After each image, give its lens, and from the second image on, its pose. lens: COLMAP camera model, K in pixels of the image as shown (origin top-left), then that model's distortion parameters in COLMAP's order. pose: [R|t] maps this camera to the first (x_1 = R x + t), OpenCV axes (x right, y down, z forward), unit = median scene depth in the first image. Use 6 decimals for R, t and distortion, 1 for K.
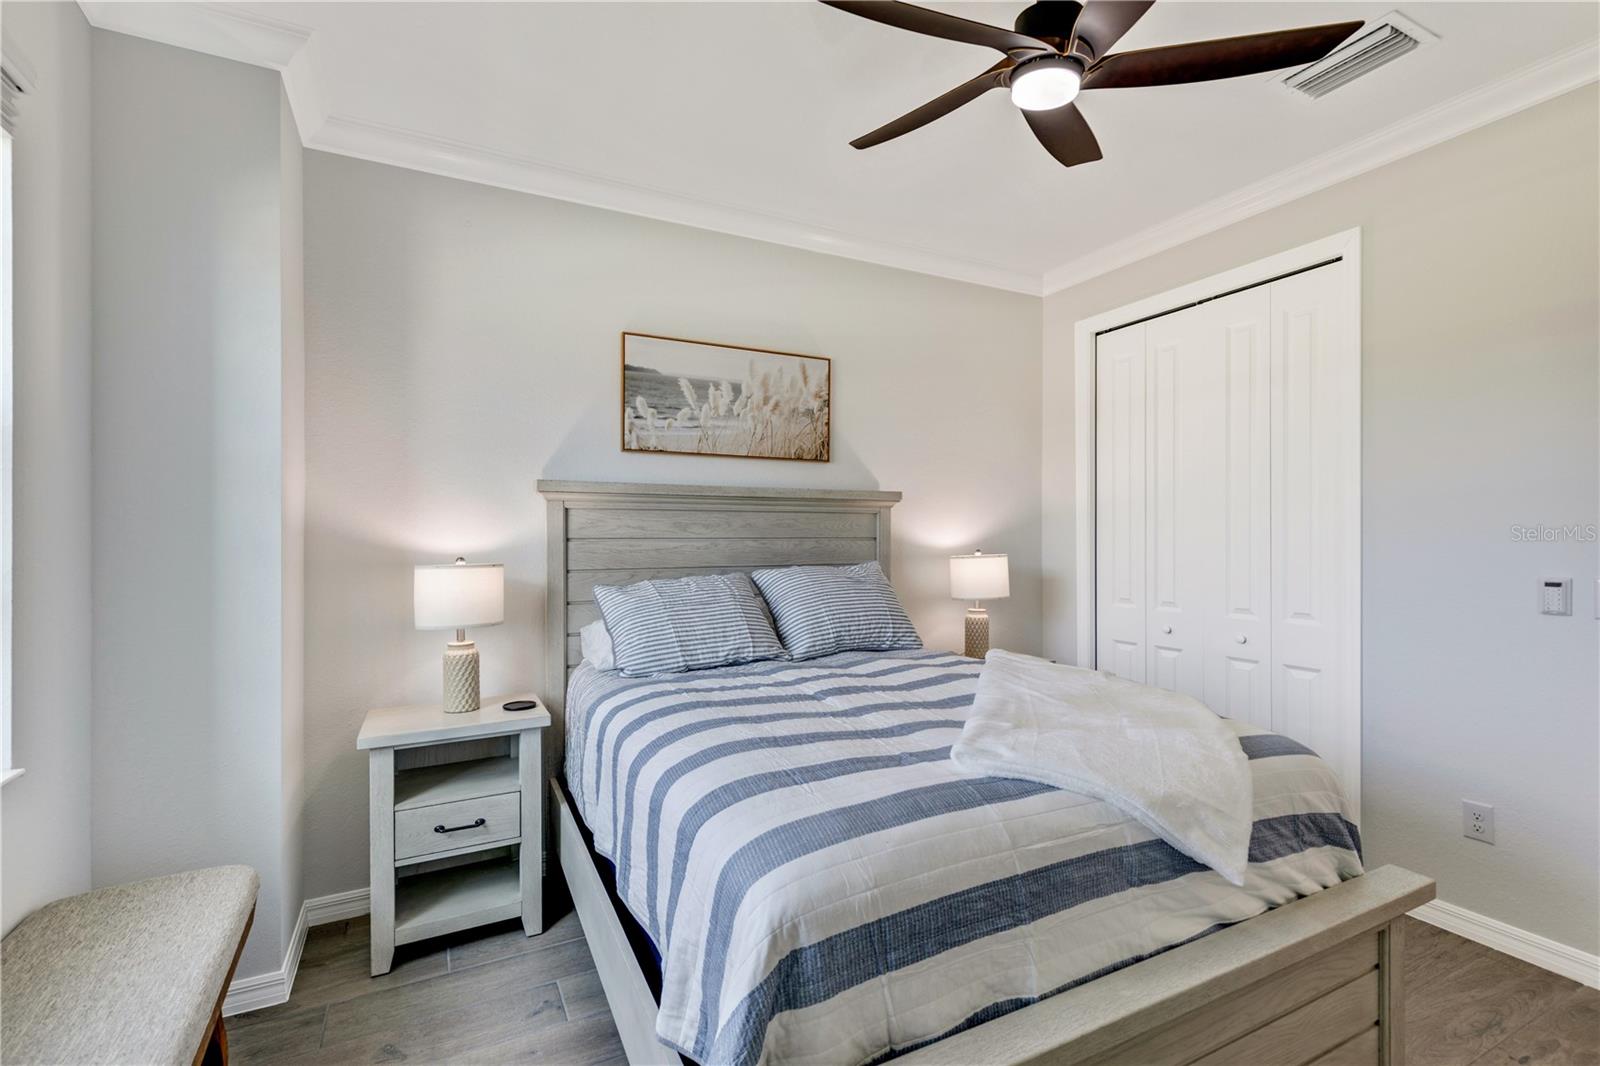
lens RADIAL K [[715.5, 0, 806.8], [0, 715.5, 532.4], [0, 0, 1]] dist [0.001100, -0.000019]
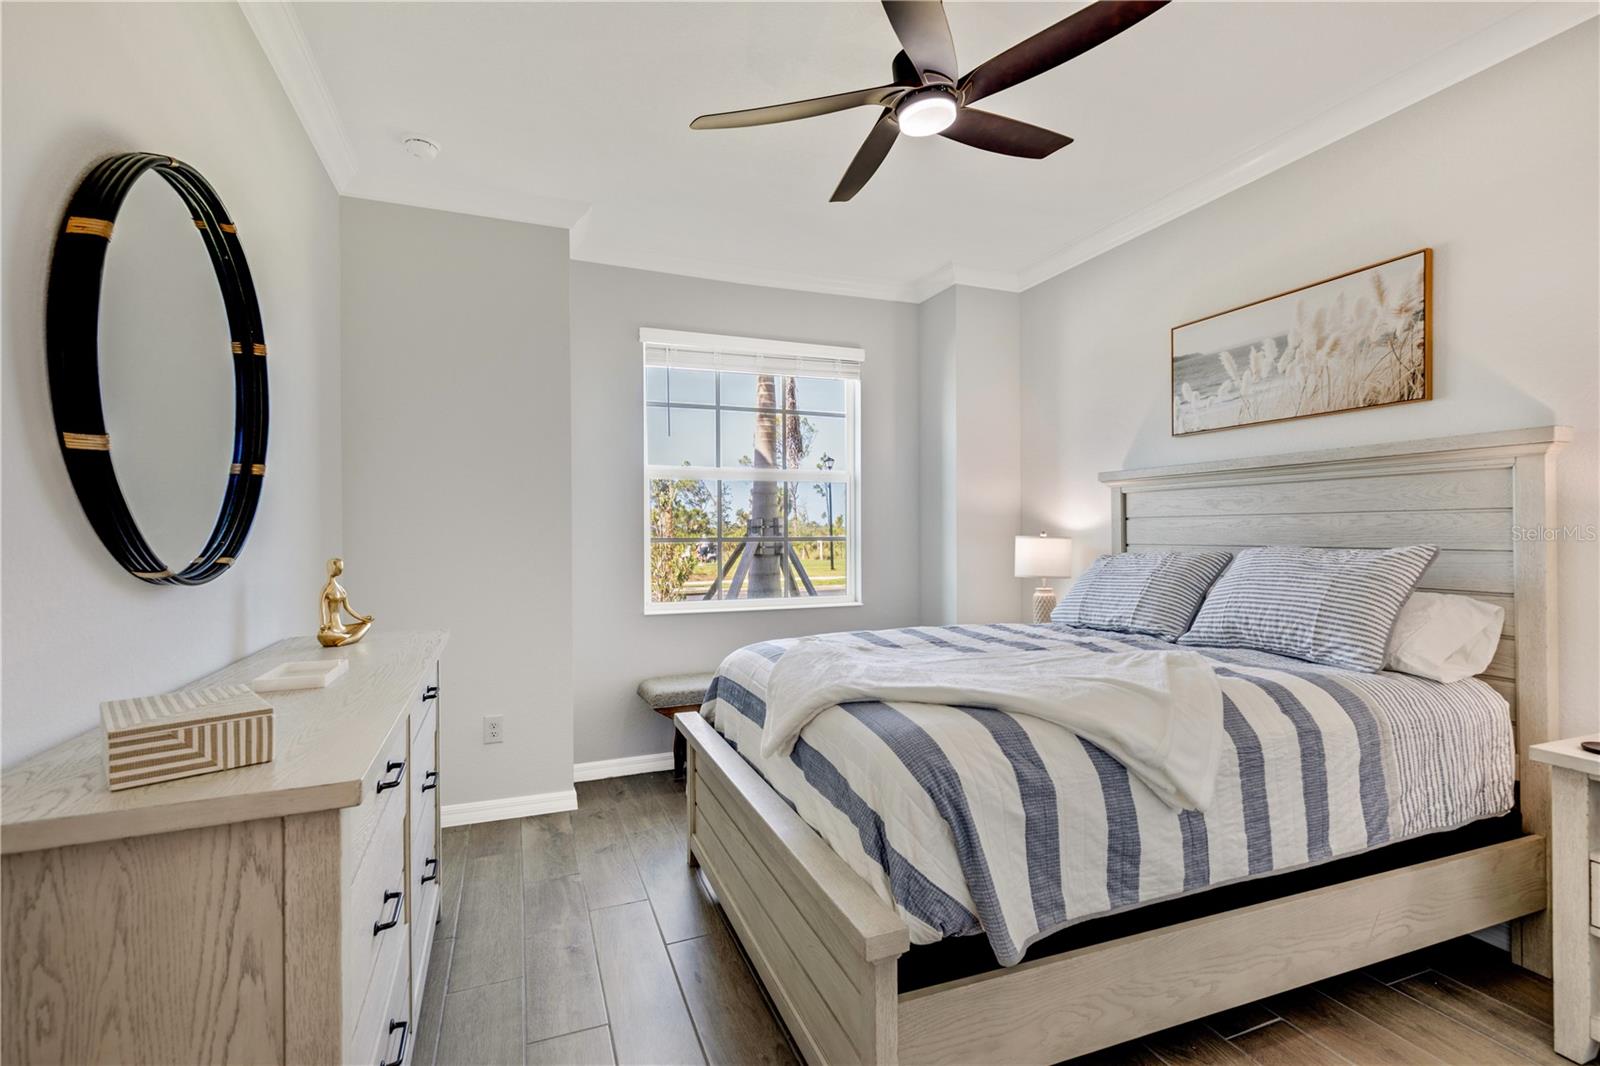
lens RADIAL K [[715.5, 0, 806.8], [0, 715.5, 532.4], [0, 0, 1]] dist [0.001100, -0.000019]
pose [[-0.091454, 0.004580, -0.995799, 0.825699], [0.017494, 0.999842, 0.002991, 0.017536], [0.995656, -0.017147, -0.091520, 0.504549]]
